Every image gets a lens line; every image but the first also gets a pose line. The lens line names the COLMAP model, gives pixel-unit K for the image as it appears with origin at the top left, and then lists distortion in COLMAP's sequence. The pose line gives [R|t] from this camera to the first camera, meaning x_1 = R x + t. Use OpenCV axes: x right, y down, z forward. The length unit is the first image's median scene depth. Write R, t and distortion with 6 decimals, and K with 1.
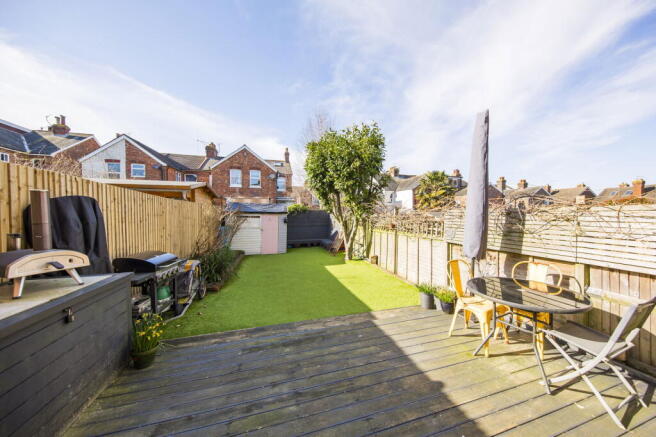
lens RADIAL K [[228.9, 0, 328.0], [0, 228.9, 218.5], [0, 0, 1]] dist [0.000544, 0.000032]
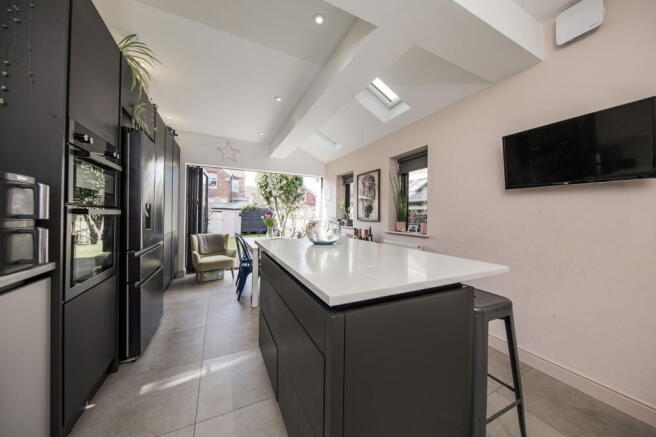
lens RADIAL K [[212.3, 0, 327.4], [0, 212.3, 213.9], [0, 0, 1]] dist [-0.000724, -0.000056]
pose [[0.975761, 0.022148, 0.217717, 0.064253], [-0.017546, 0.999580, -0.023046, 0.027497], [-0.218136, 0.018667, 0.975740, -0.460830]]
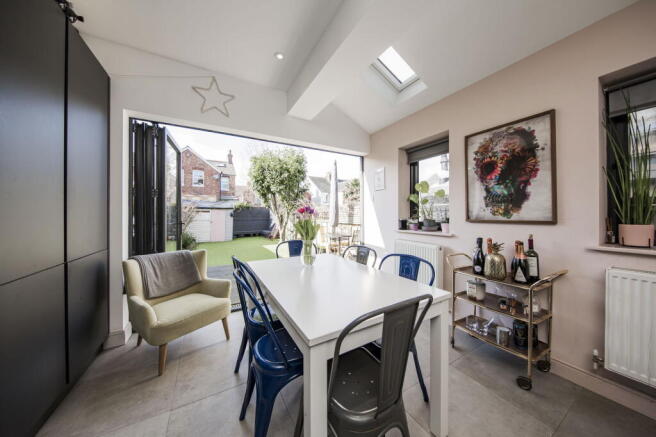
lens RADIAL K [[212.3, 0, 327.4], [0, 212.3, 213.9], [0, 0, 1]] dist [-0.000724, -0.000056]
pose [[0.966531, 0.000752, 0.256548, 0.022127], [0.003371, 0.999872, -0.015630, 0.024653], [-0.256527, 0.015972, 0.966405, -0.265414]]
